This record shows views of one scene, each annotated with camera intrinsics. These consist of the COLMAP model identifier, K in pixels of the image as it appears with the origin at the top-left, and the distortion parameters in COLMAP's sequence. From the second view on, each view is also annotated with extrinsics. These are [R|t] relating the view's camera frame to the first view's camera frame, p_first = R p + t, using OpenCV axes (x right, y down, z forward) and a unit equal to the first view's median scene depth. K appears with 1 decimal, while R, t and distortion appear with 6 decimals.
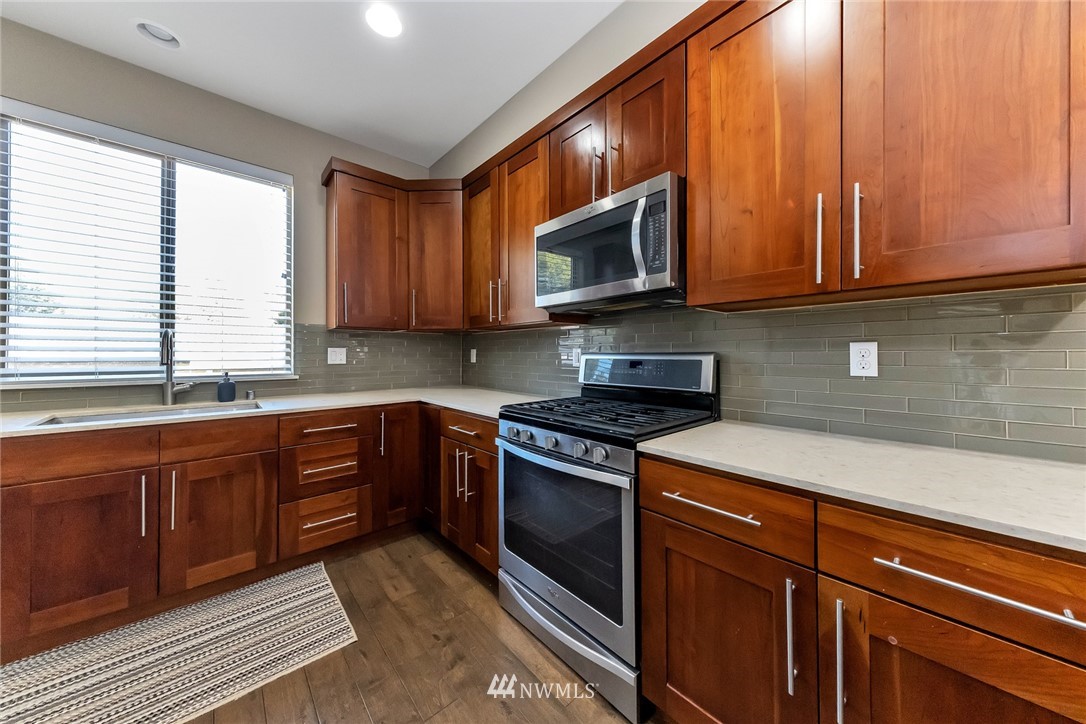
lens RADIAL K [[364.7, 0, 546.3], [0, 364.7, 351.3], [0, 0, 1]] dist [0.006372, -0.001333]
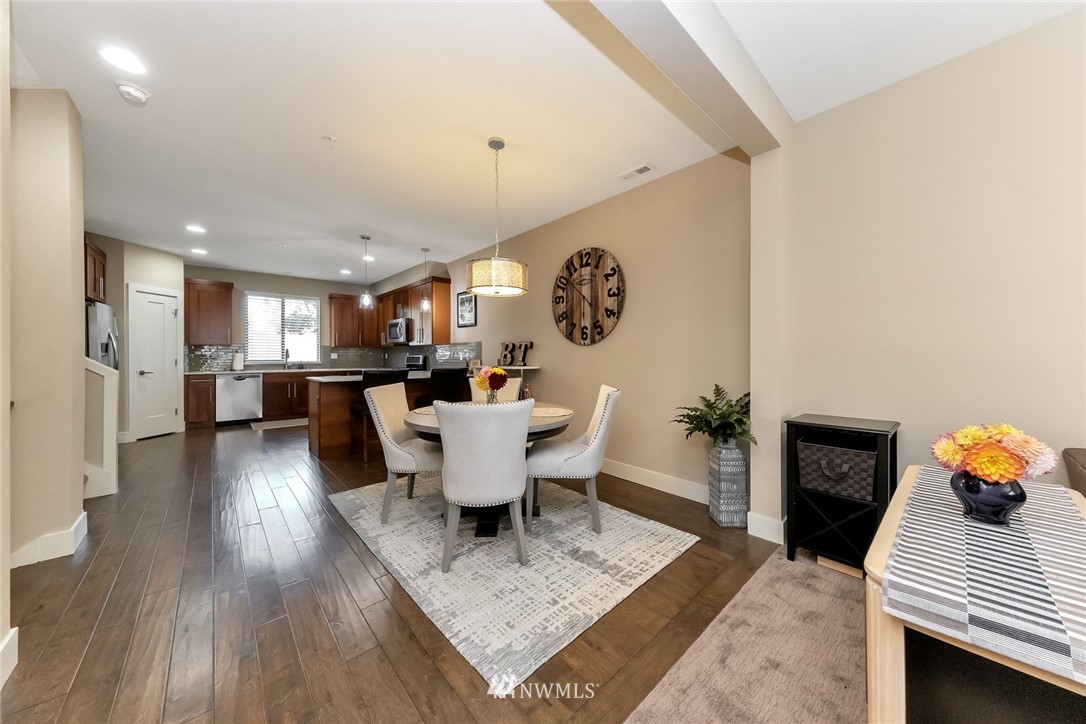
lens RADIAL K [[364.7, 0, 546.8], [0, 364.7, 358.9], [0, 0, 1]] dist [0.006372, -0.001333]
pose [[0.999975, 0.004054, 0.005782, 1.564545], [-0.004116, 0.999933, 0.010839, -0.006802], [-0.005737, -0.010862, 0.999925, -2.722087]]
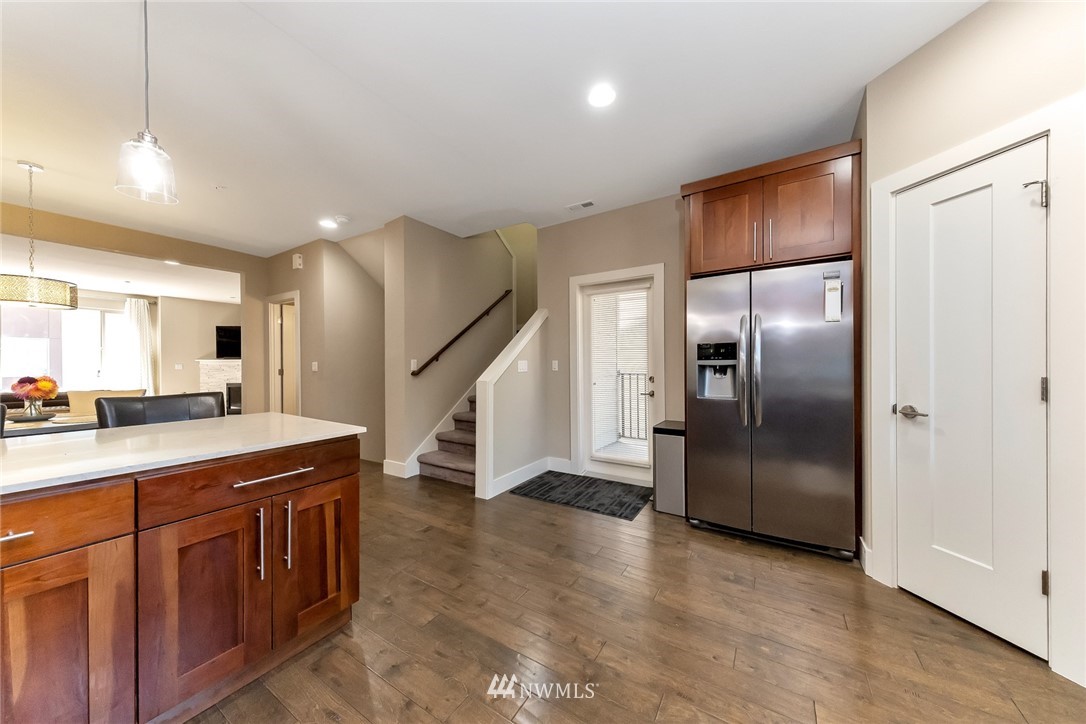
lens RADIAL K [[364.7, 0, 544.4], [0, 364.7, 365.3], [0, 0, 1]] dist [0.006372, -0.001333]
pose [[-0.958309, 0.005373, -0.285683, -0.212970], [0.005941, 0.999982, -0.001123, 0.005436], [0.285672, -0.002773, -0.958323, 0.731448]]
